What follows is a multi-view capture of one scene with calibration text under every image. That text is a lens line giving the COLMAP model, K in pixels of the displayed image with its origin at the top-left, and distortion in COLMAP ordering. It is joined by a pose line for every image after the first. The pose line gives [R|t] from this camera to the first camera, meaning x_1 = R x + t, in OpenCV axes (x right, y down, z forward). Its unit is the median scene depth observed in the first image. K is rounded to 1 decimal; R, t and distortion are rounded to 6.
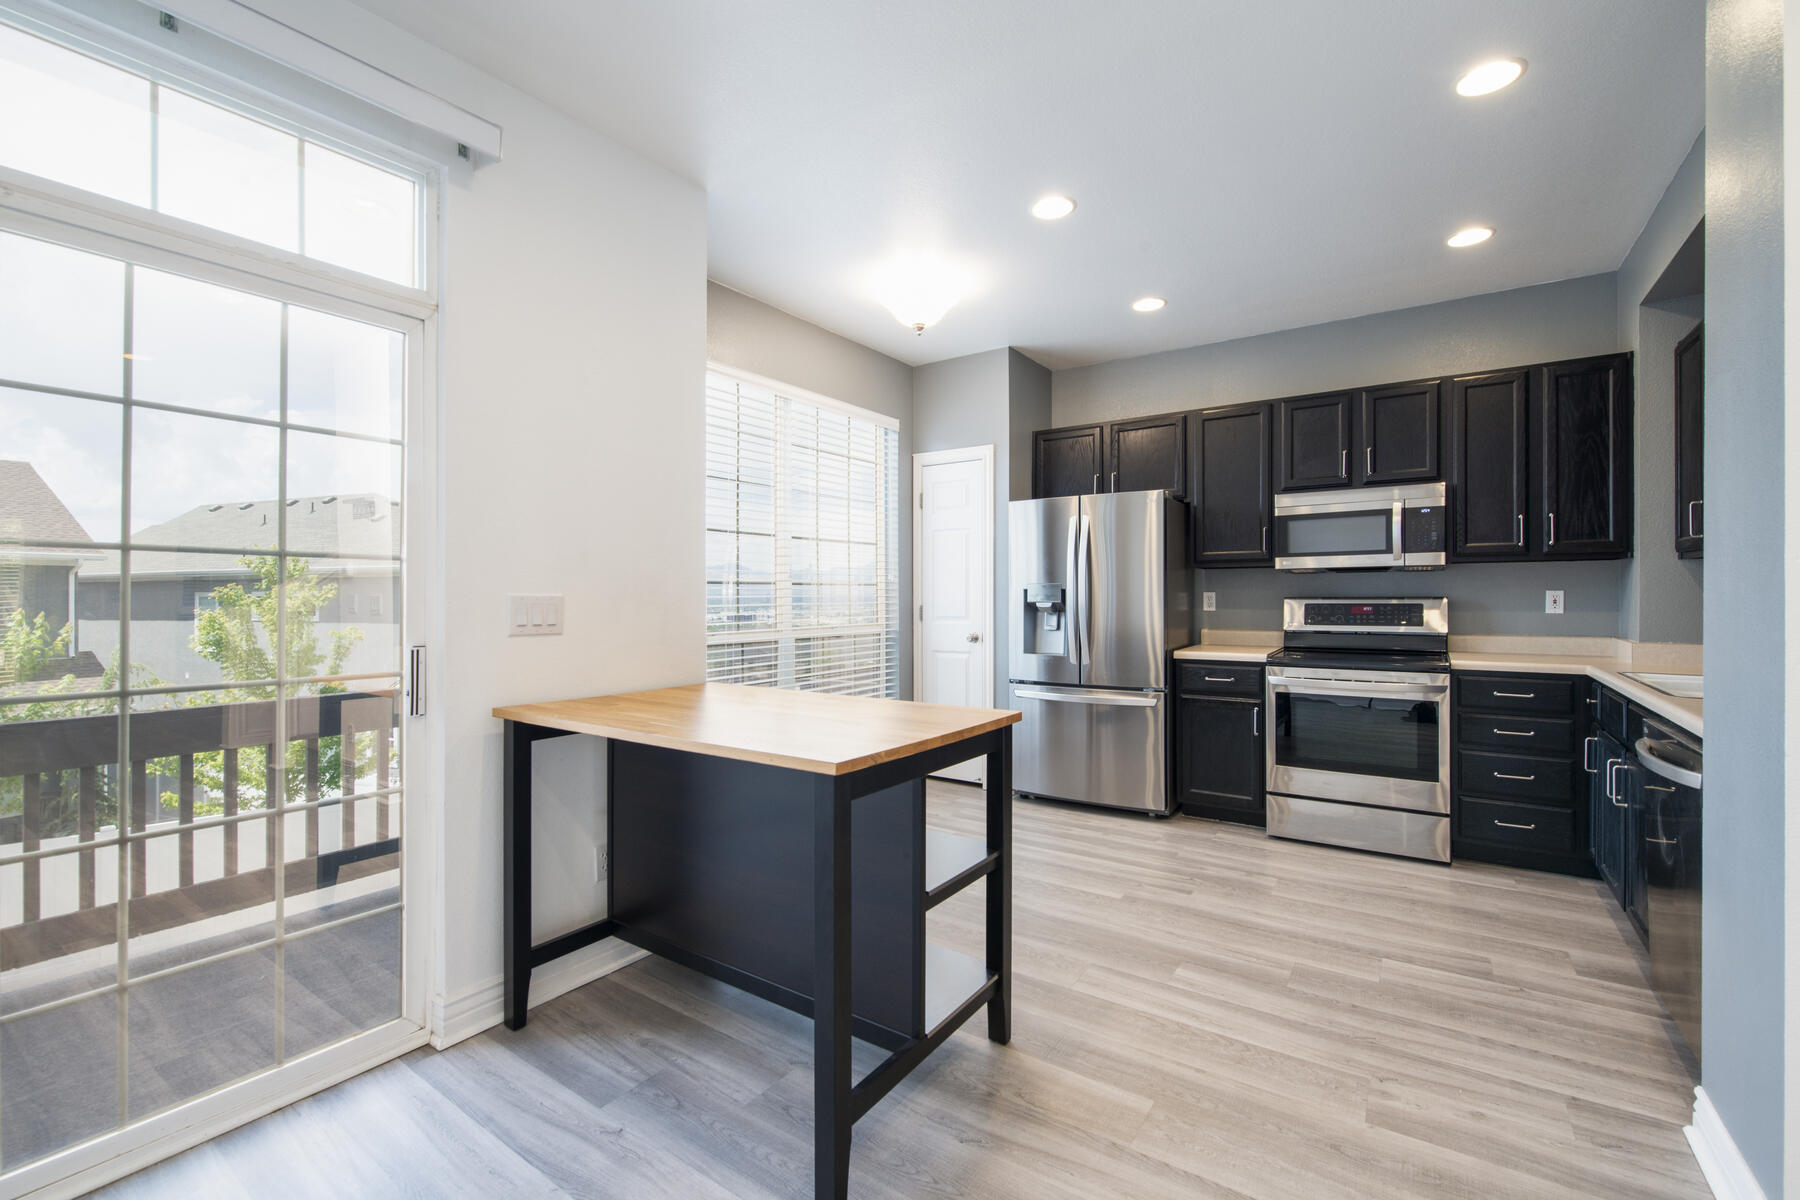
lens RADIAL K [[782.9, 0, 888.9], [0, 782.9, 595.4], [0, 0, 1]] dist [-0.028804, -0.000686]
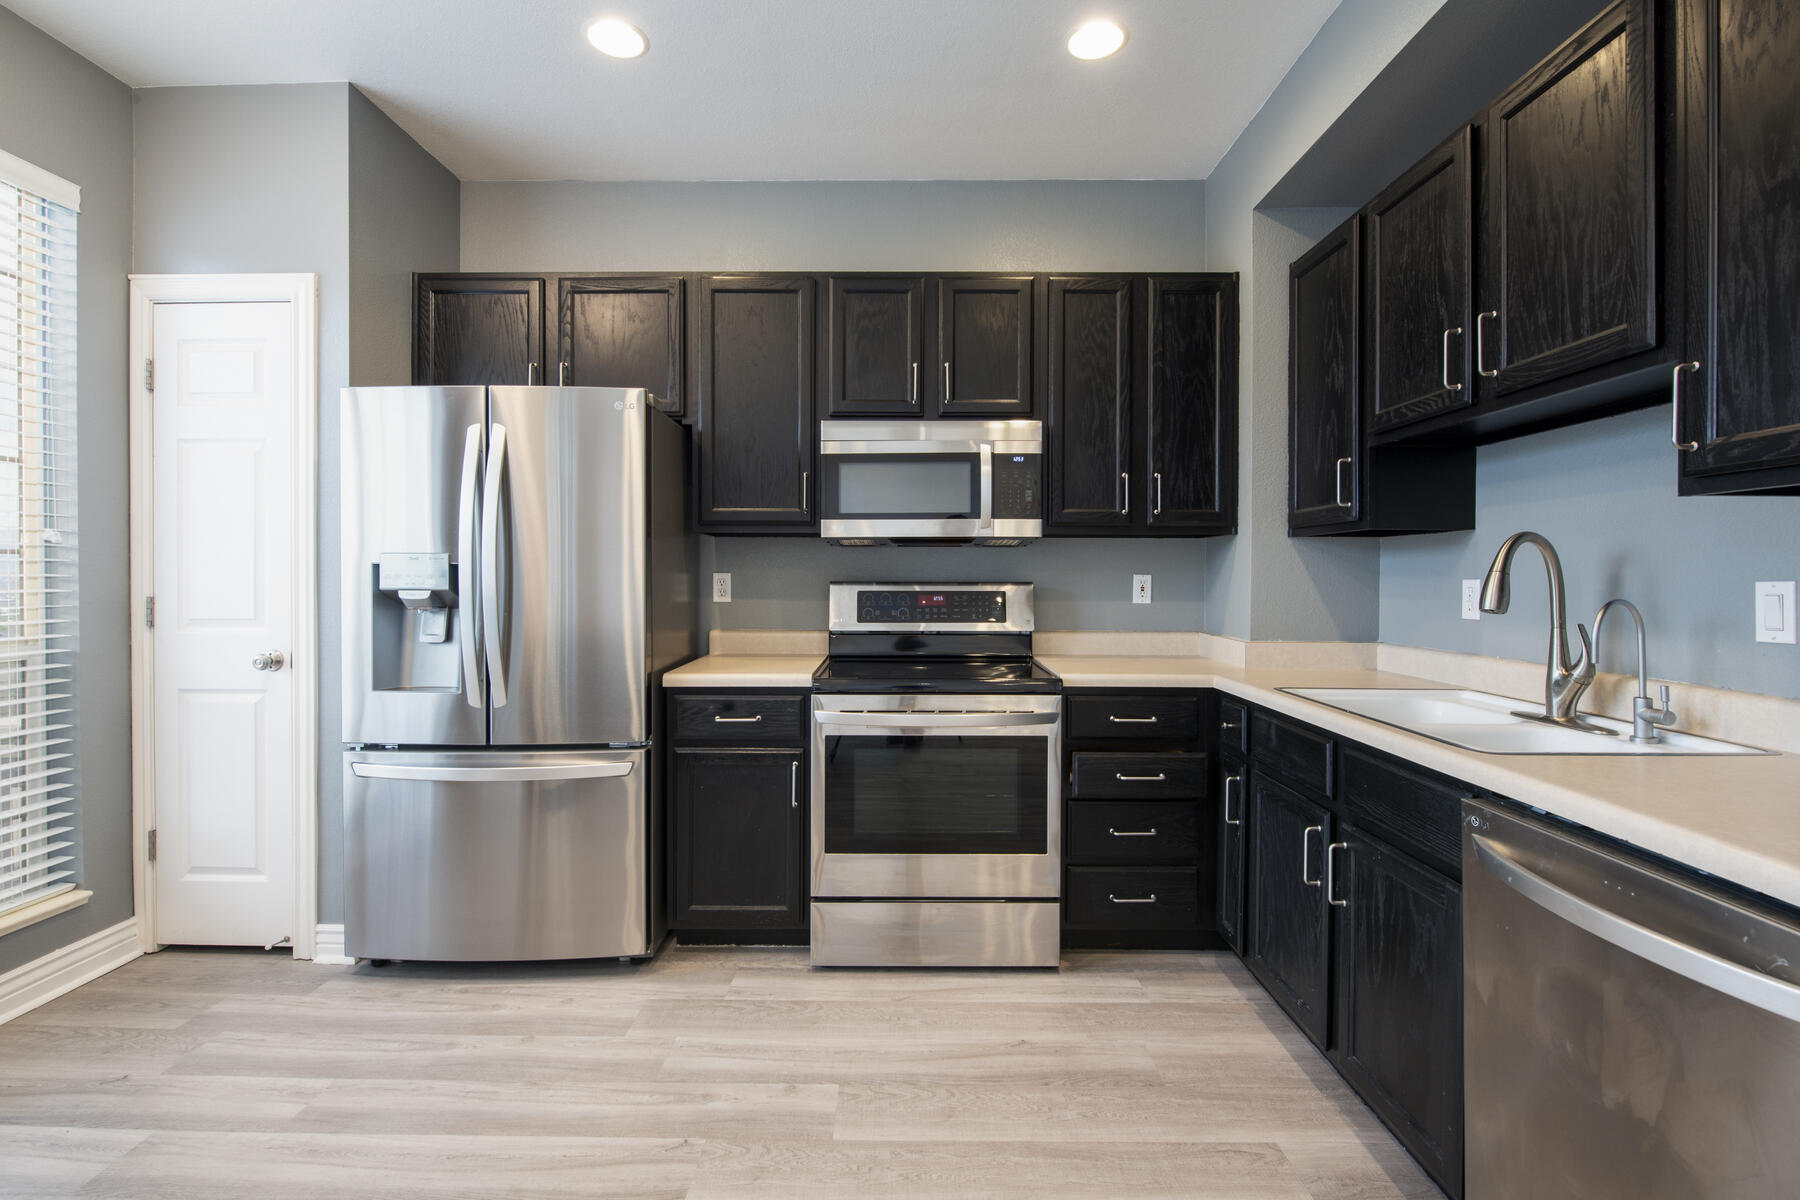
lens RADIAL K [[819.2, 0, 913.0], [0, 819.2, 603.4], [0, 0, 1]] dist [-0.022613, -0.000660]
pose [[0.821341, -0.009740, 0.570354, 0.190410], [-0.003991, 0.999732, 0.022819, 0.005105], [-0.570423, -0.021019, 0.821082, 0.437861]]
